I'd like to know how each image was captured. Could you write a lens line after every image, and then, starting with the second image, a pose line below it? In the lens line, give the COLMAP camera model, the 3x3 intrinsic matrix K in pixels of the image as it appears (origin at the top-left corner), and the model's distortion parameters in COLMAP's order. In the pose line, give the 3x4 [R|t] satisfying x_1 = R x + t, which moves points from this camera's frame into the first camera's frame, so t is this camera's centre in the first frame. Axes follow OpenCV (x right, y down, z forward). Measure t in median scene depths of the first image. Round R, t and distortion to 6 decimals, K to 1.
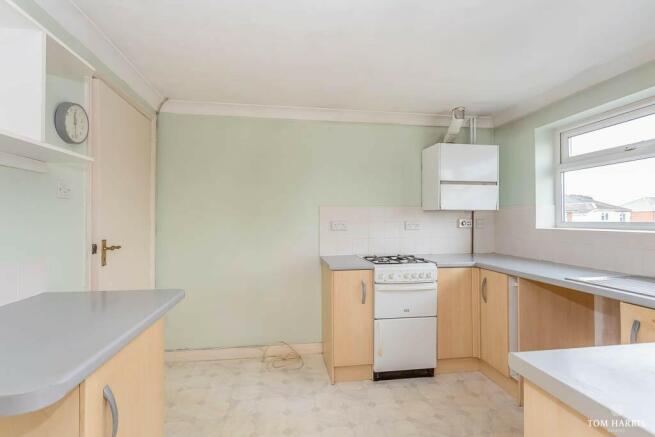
lens RADIAL K [[313.6, 0, 328.8], [0, 313.6, 217.3], [0, 0, 1]] dist [0.001817, 0.000214]
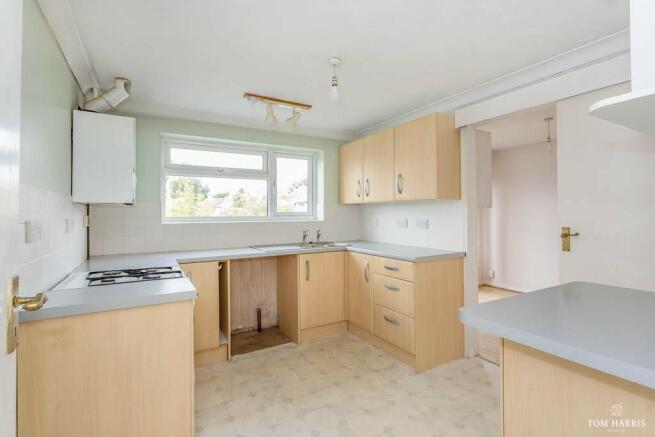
lens RADIAL K [[313.6, 0, 329.1], [0, 313.6, 217.4], [0, 0, 1]] dist [0.001817, 0.000214]
pose [[-0.373009, -0.000130, 0.927828, -0.694973], [-0.002180, 0.999997, -0.000736, 0.018319], [-0.927825, -0.002297, -0.373008, 1.063420]]
